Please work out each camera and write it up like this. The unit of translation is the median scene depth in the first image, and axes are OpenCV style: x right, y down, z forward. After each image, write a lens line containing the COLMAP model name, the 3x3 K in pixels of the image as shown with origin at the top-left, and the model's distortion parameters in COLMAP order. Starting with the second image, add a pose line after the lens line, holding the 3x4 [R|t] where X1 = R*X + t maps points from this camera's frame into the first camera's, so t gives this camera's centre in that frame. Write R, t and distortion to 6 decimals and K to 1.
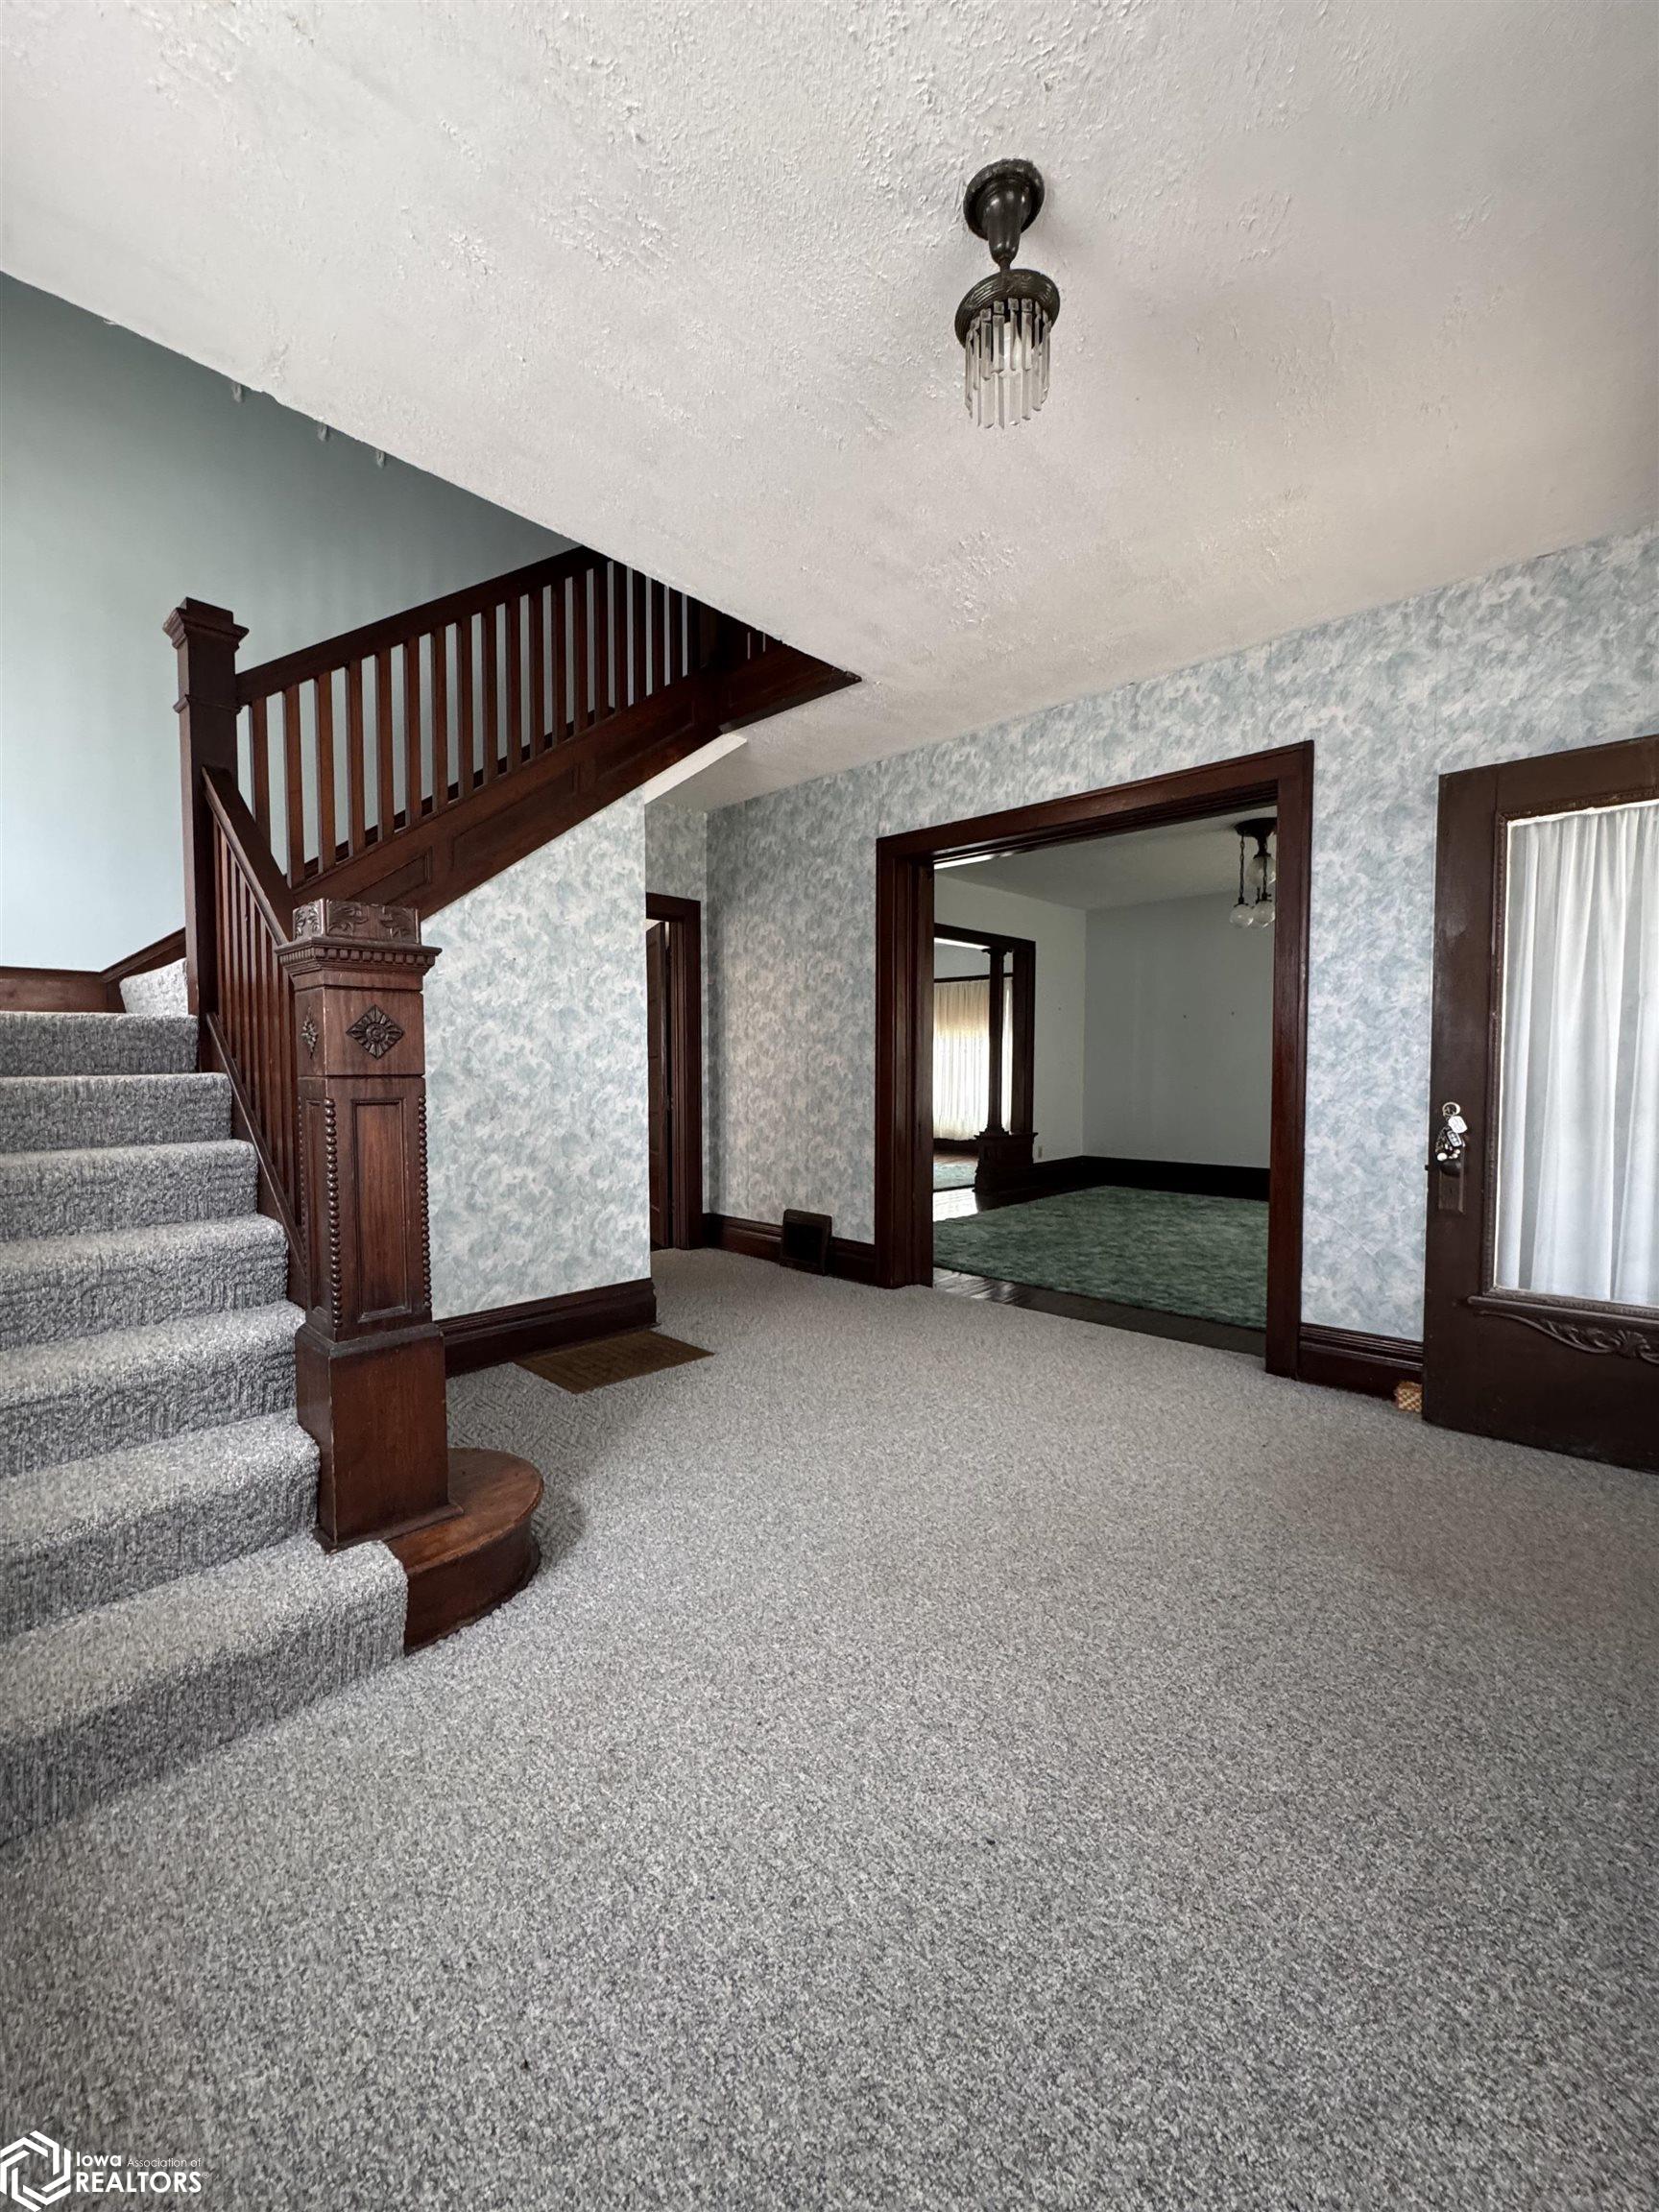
lens RADIAL K [[884.2, 0, 834.4], [0, 884.2, 1099.3], [0, 0, 1]] dist [-0.005079, 0.000603]
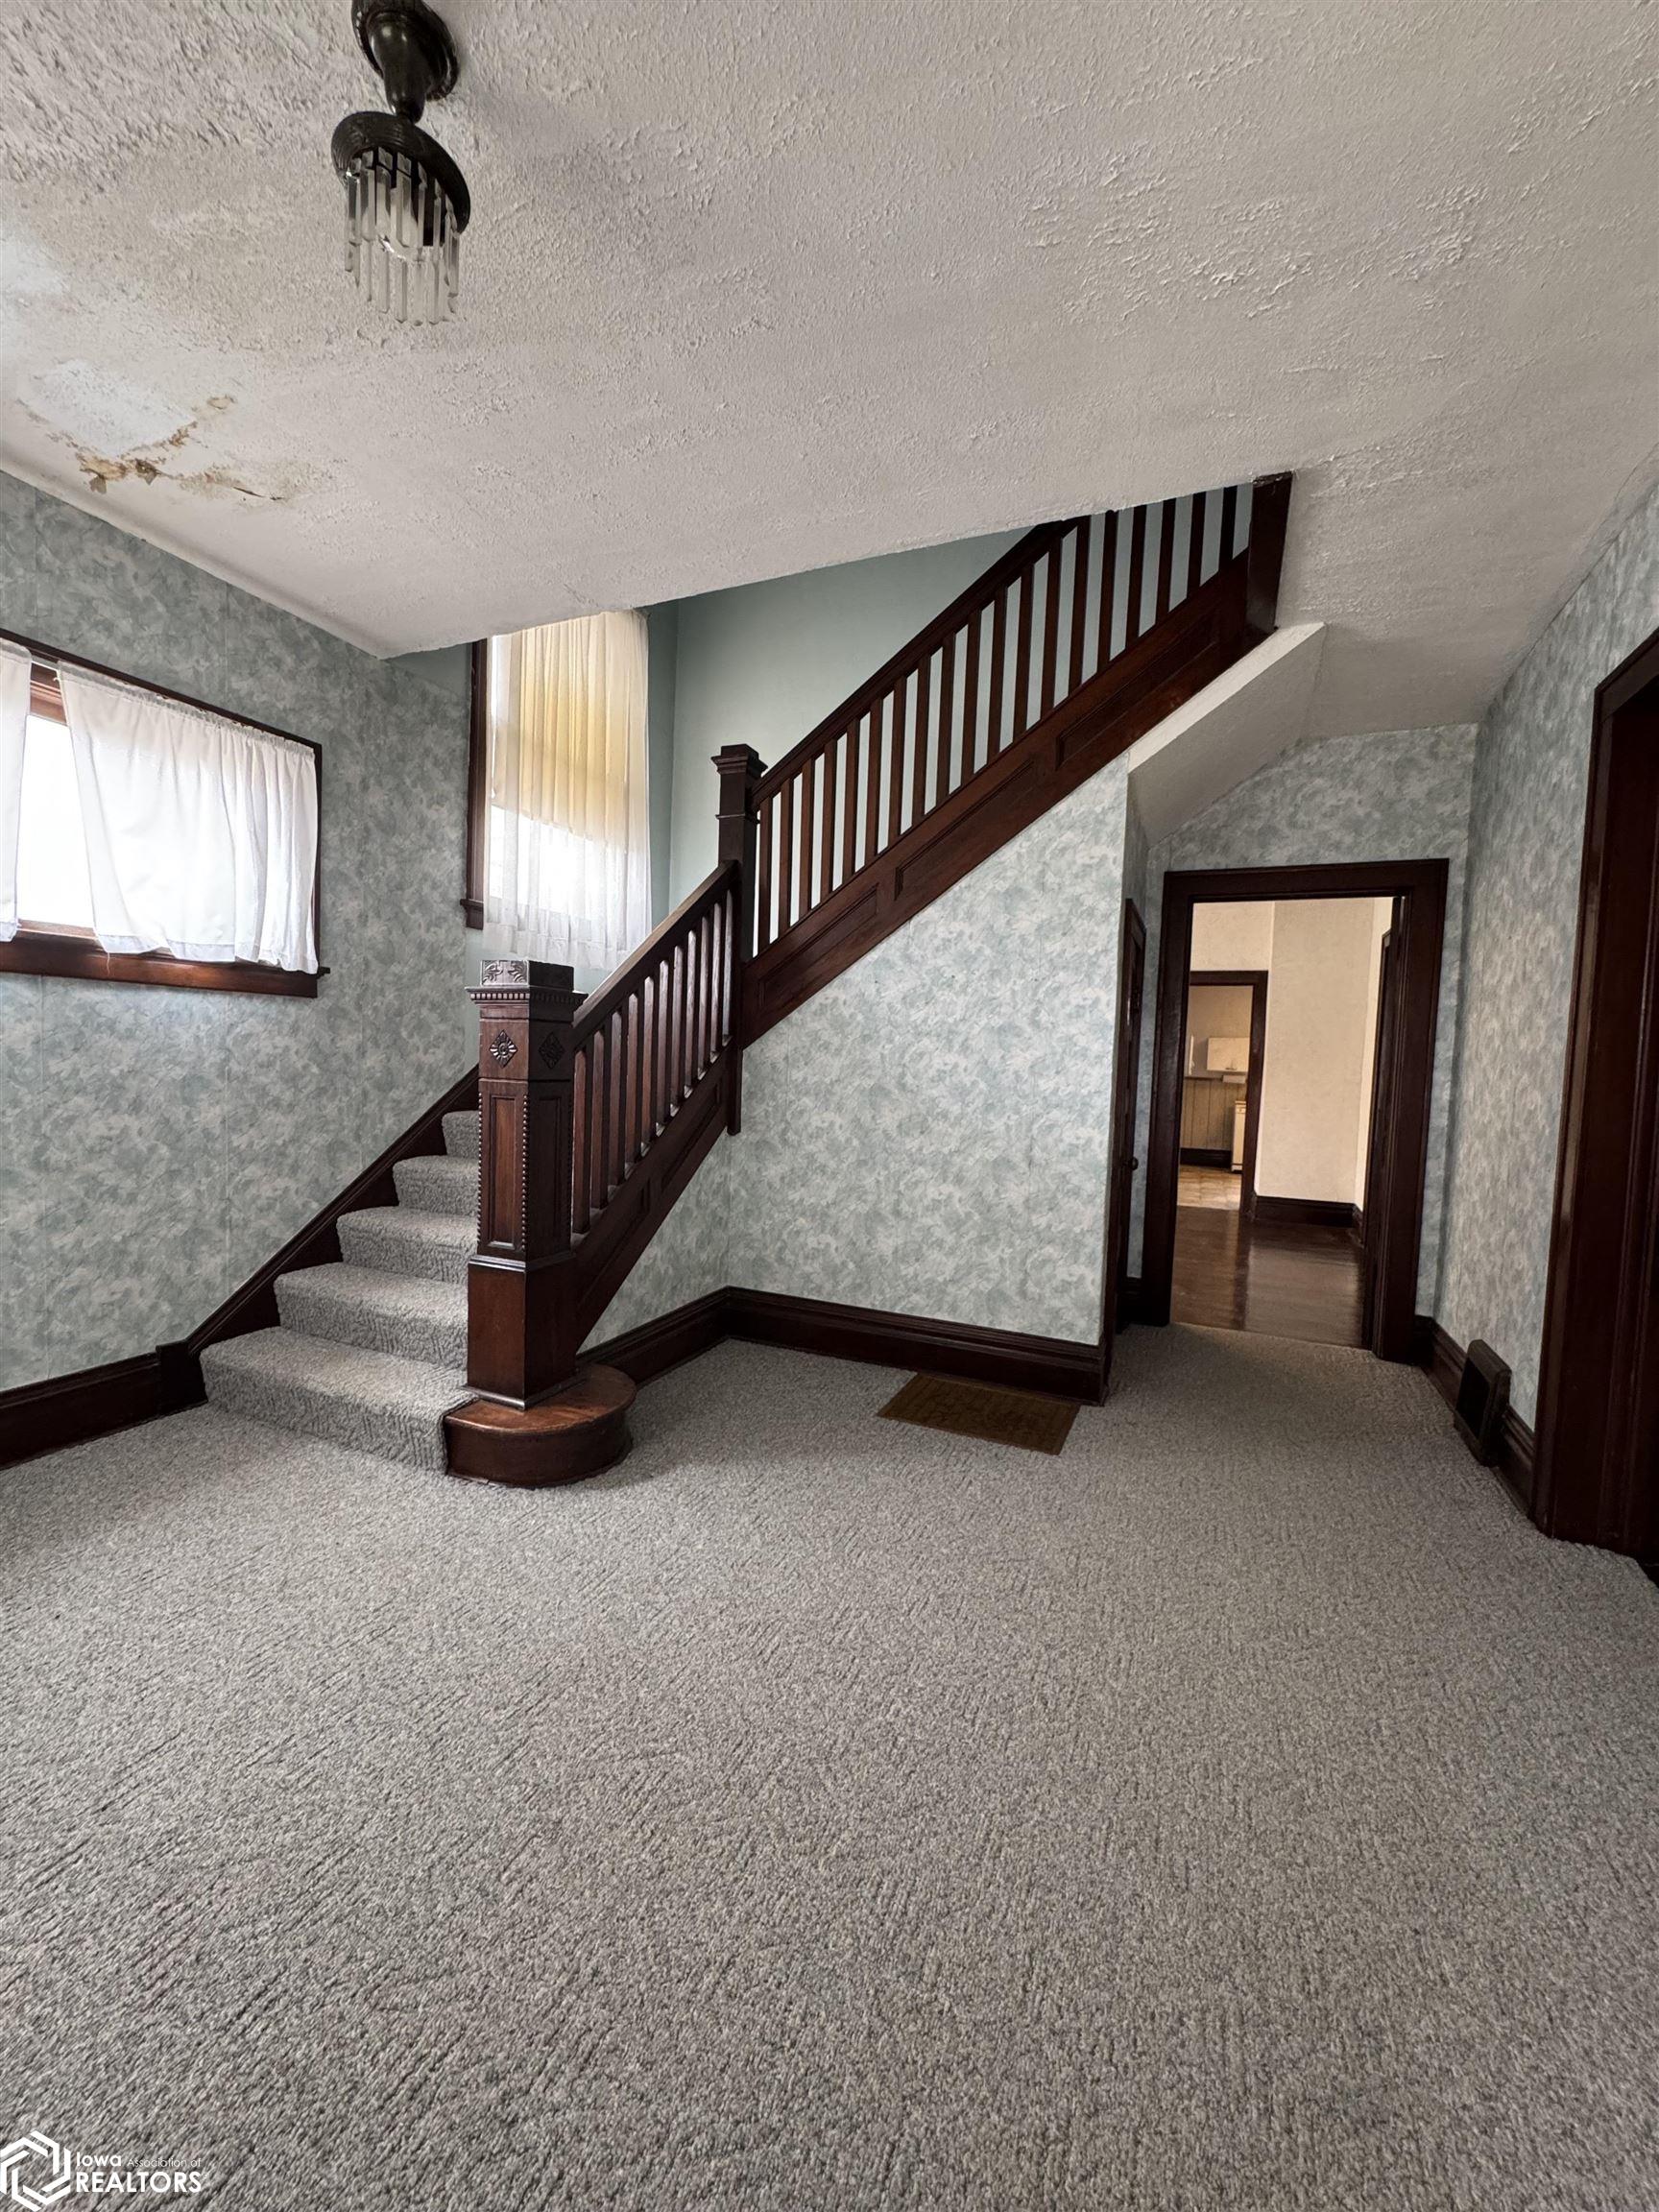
lens RADIAL K [[884.2, 0, 827.7], [0, 884.2, 1100.5], [0, 0, 1]] dist [-0.005079, 0.000603]
pose [[0.335319, 0.056150, -0.940430, 0.528629], [-0.074651, 0.996667, 0.032890, -0.040309], [0.939142, 0.059175, 0.338393, 0.524669]]
